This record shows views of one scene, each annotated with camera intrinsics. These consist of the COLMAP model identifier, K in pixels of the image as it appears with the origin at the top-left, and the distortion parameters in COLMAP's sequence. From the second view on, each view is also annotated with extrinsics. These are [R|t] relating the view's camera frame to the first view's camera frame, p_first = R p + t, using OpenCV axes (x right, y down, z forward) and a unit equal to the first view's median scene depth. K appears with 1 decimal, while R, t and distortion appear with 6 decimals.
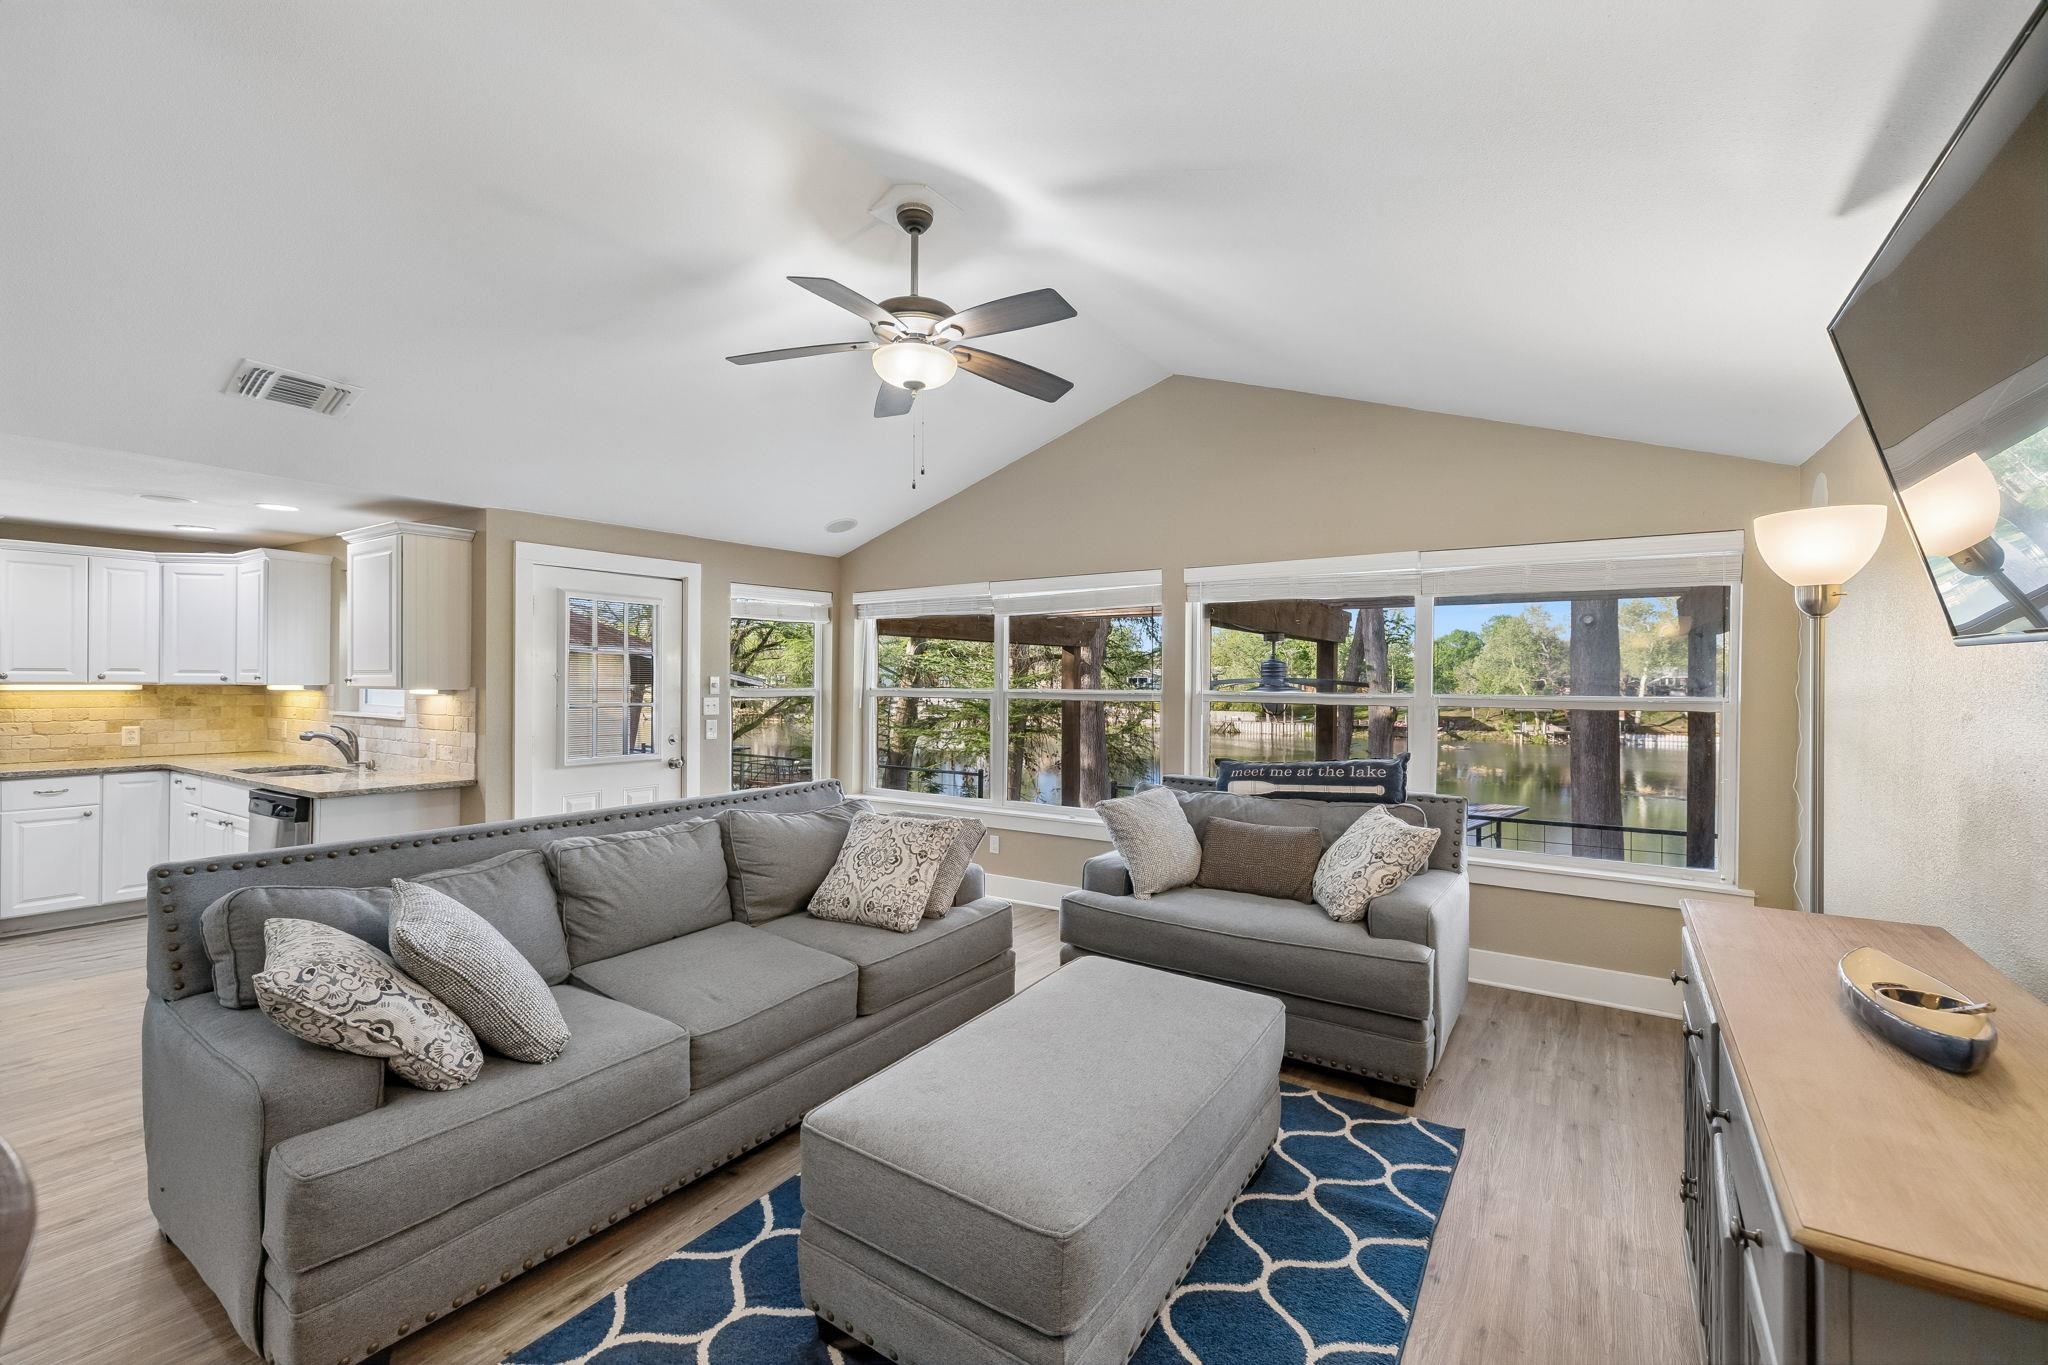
lens RADIAL K [[865.3, 0, 1005.1], [0, 865.3, 674.8], [0, 0, 1]] dist [0.000205, -0.000659]
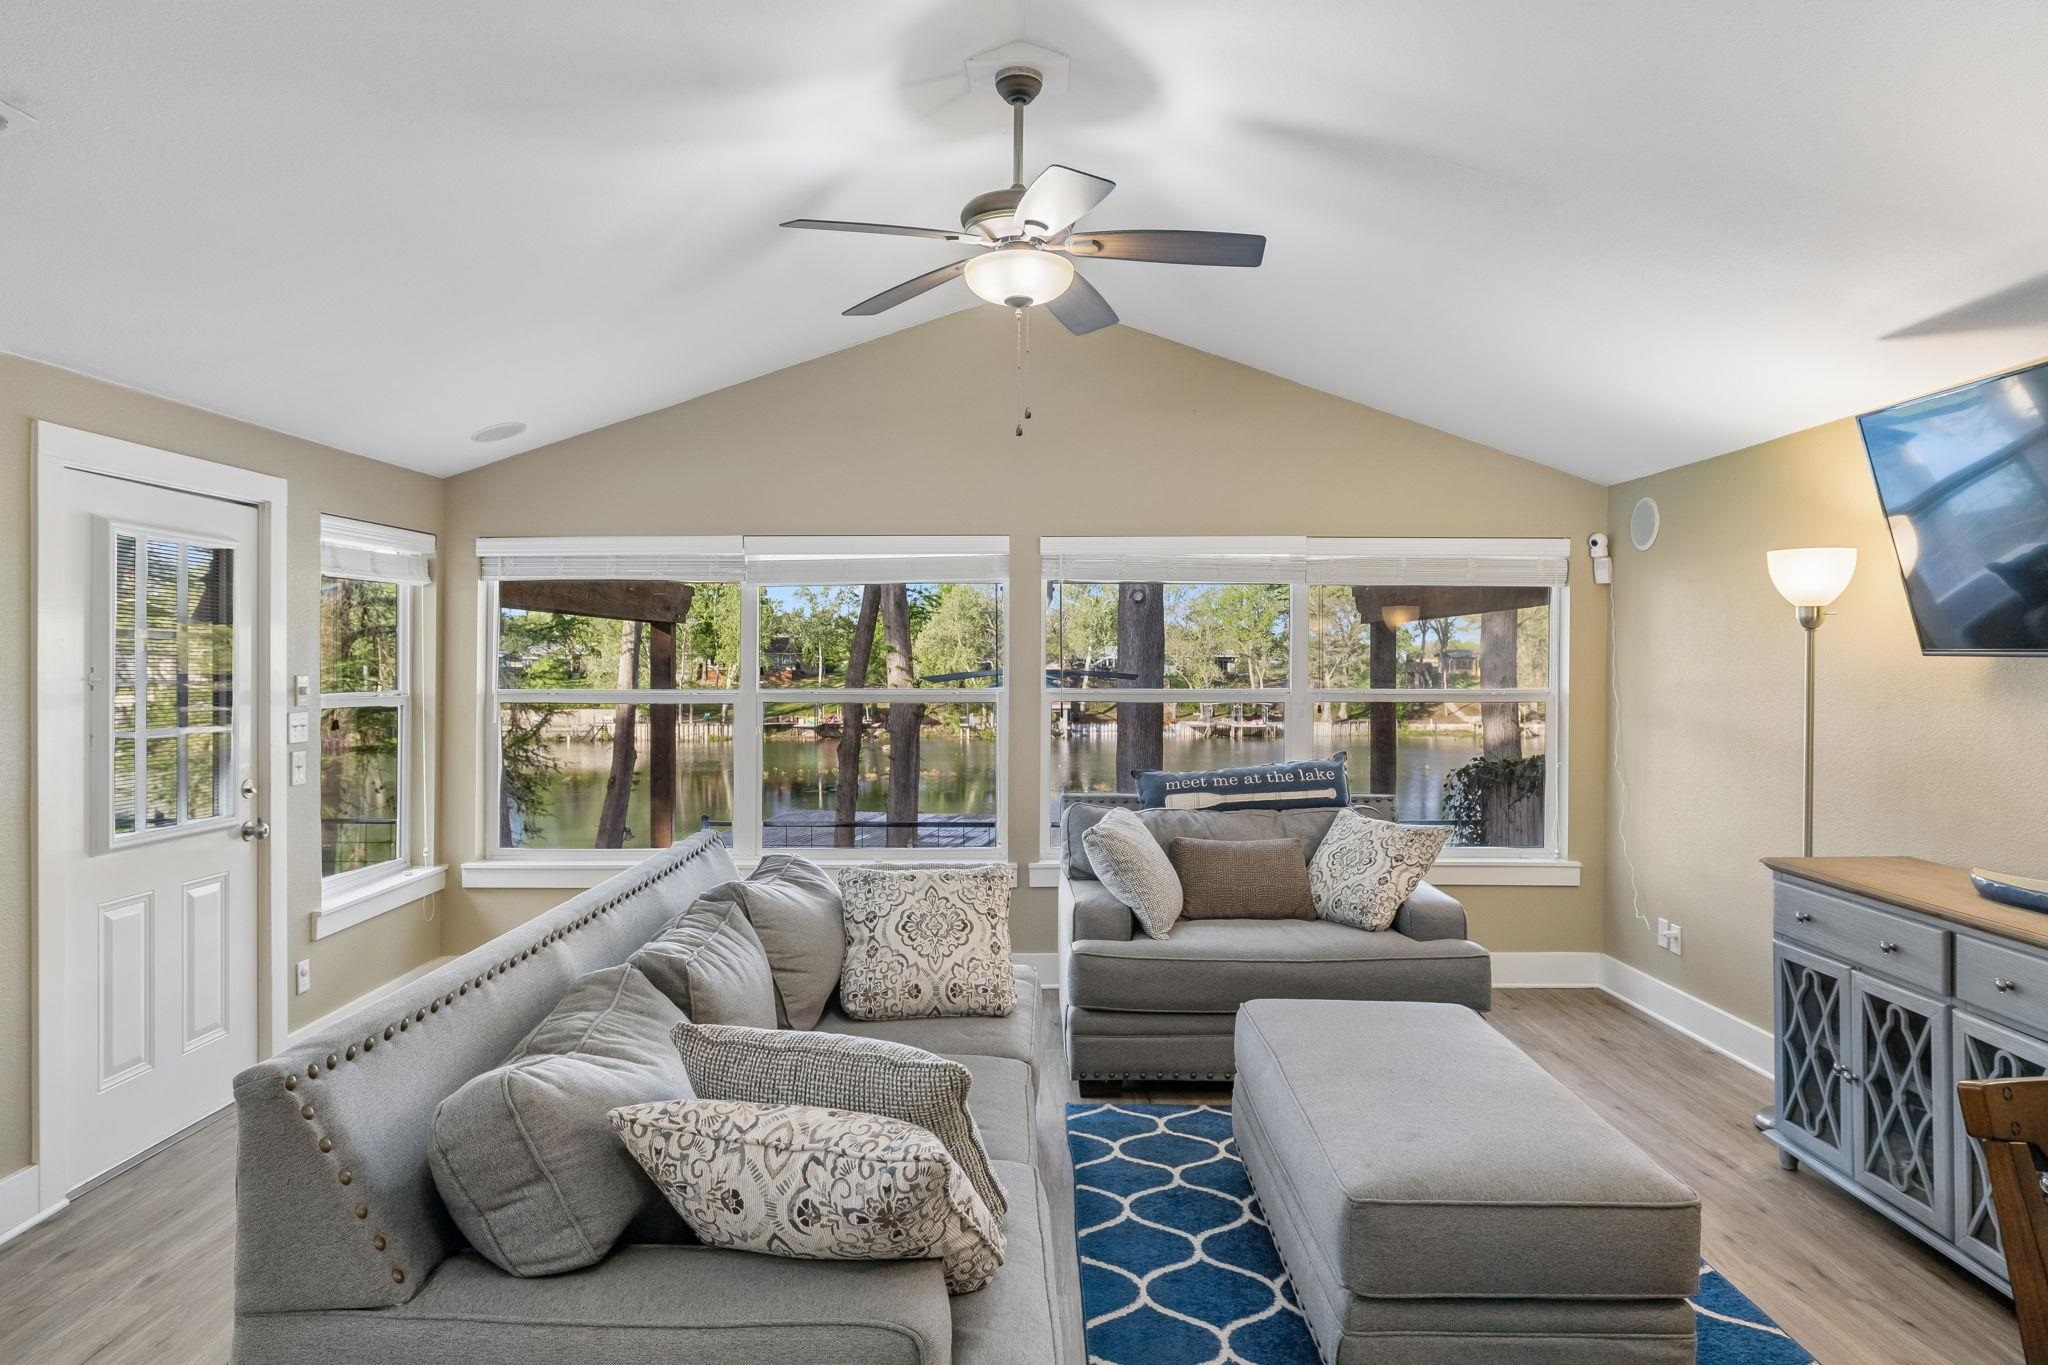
lens RADIAL K [[1248.0, 0, 1010.1], [0, 1248.0, 654.2], [0, 0, 1]] dist [-0.001135, 0.001640]
pose [[0.827134, -0.000820, 0.562004, -0.429922], [0.001128, 0.999999, -0.000201, -0.012338], [-0.562004, 0.000800, 0.827134, 0.051653]]
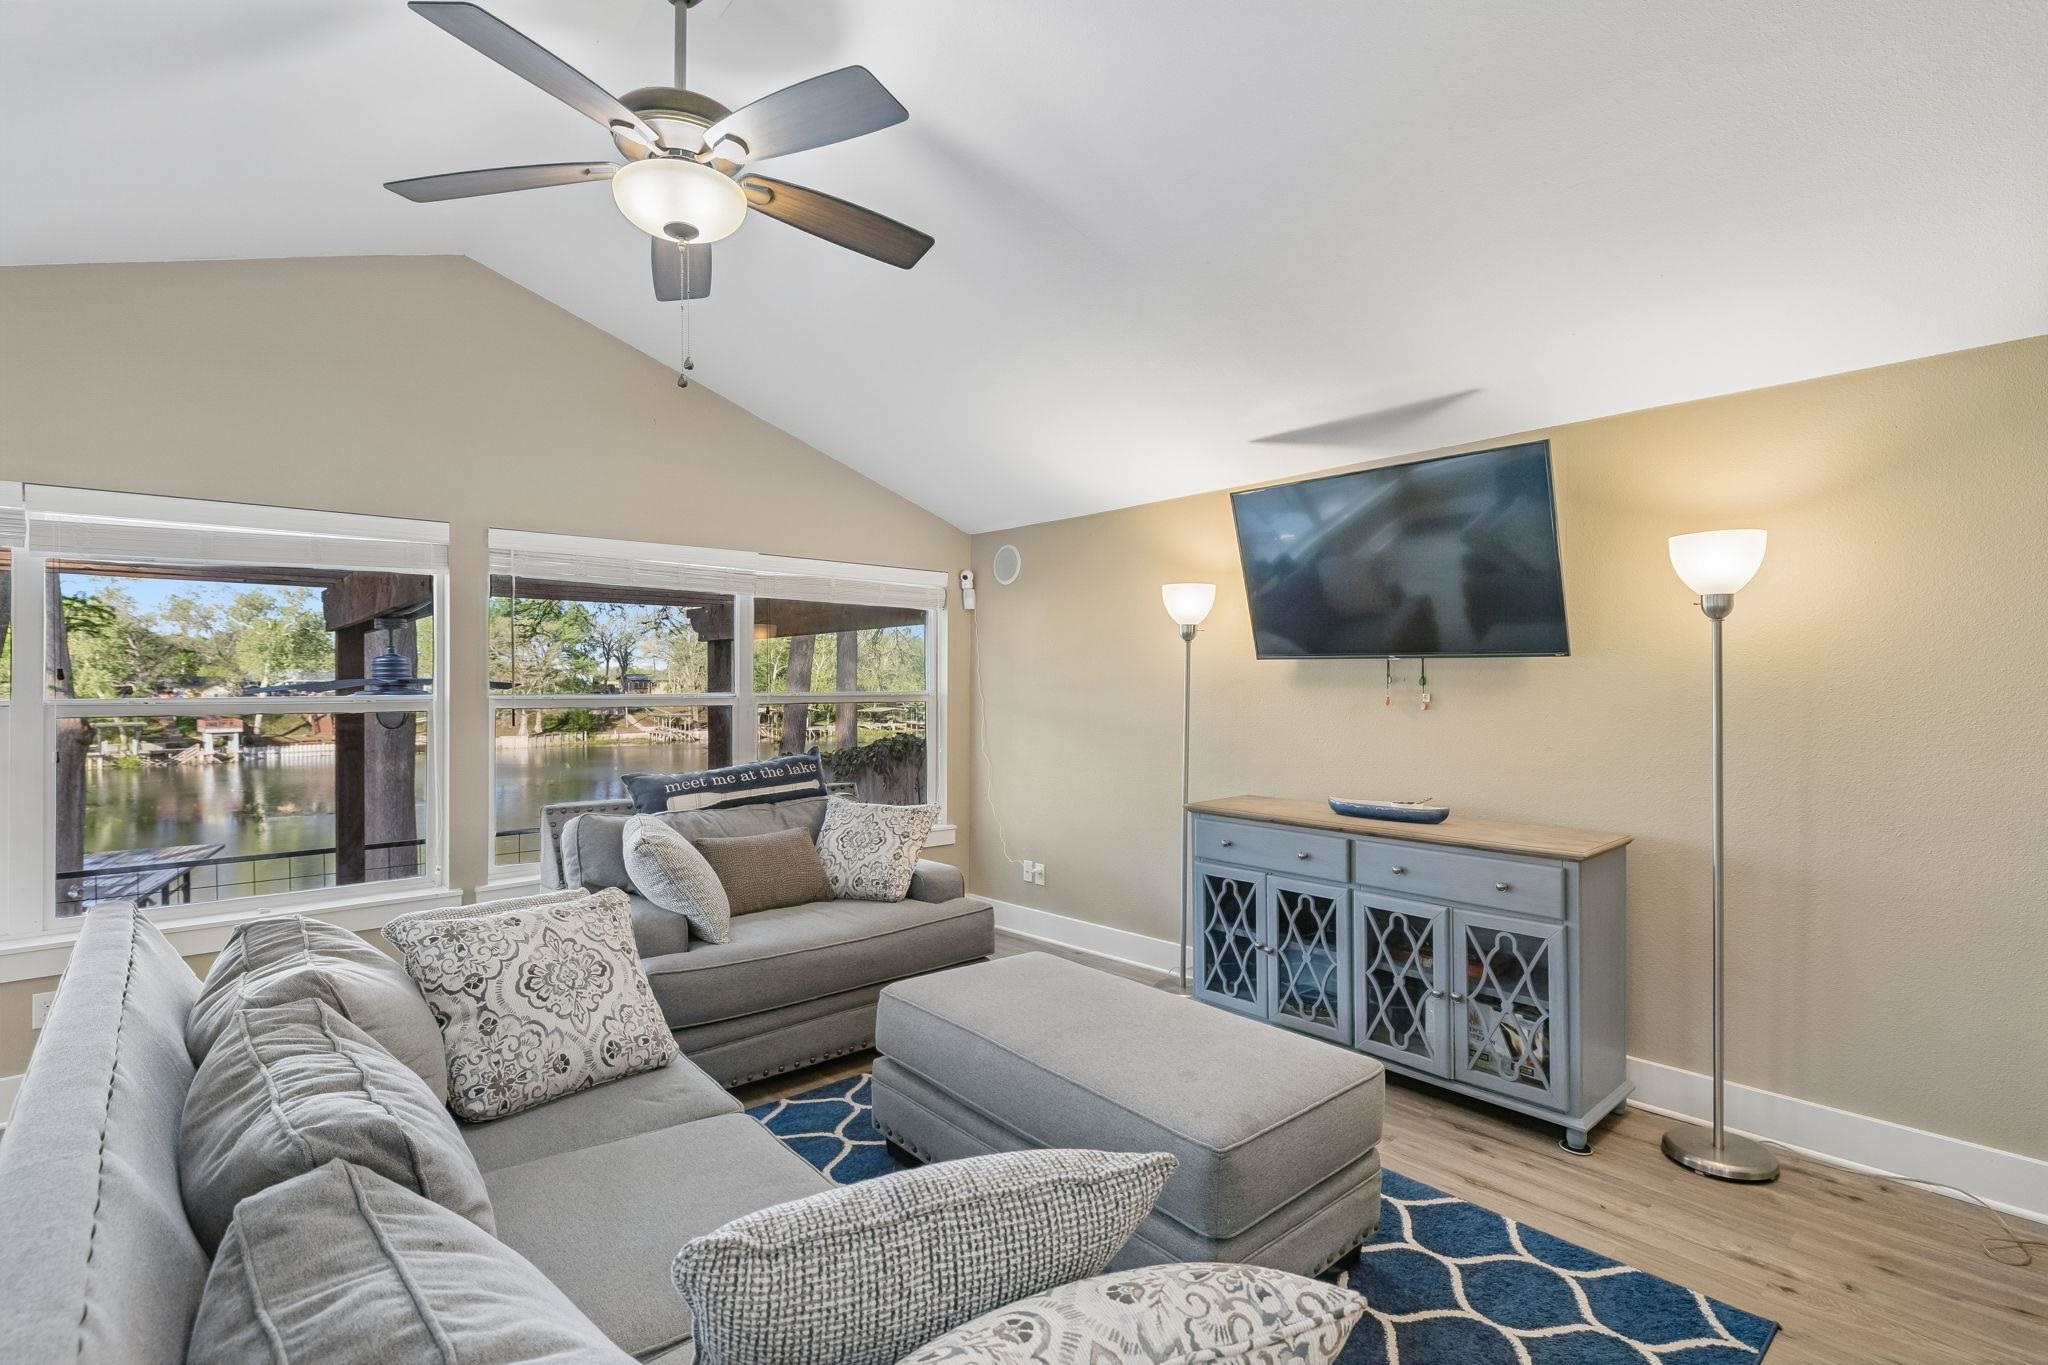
lens RADIAL K [[975.5, 0, 1028.2], [0, 975.5, 678.5], [0, 0, 1]] dist [-0.001749, 0.000311]
pose [[0.232839, -0.000362, 0.972515, -0.450074], [0.000124, 1.000000, 0.000342, 0.004425], [-0.972515, 0.000041, 0.232839, 0.332895]]
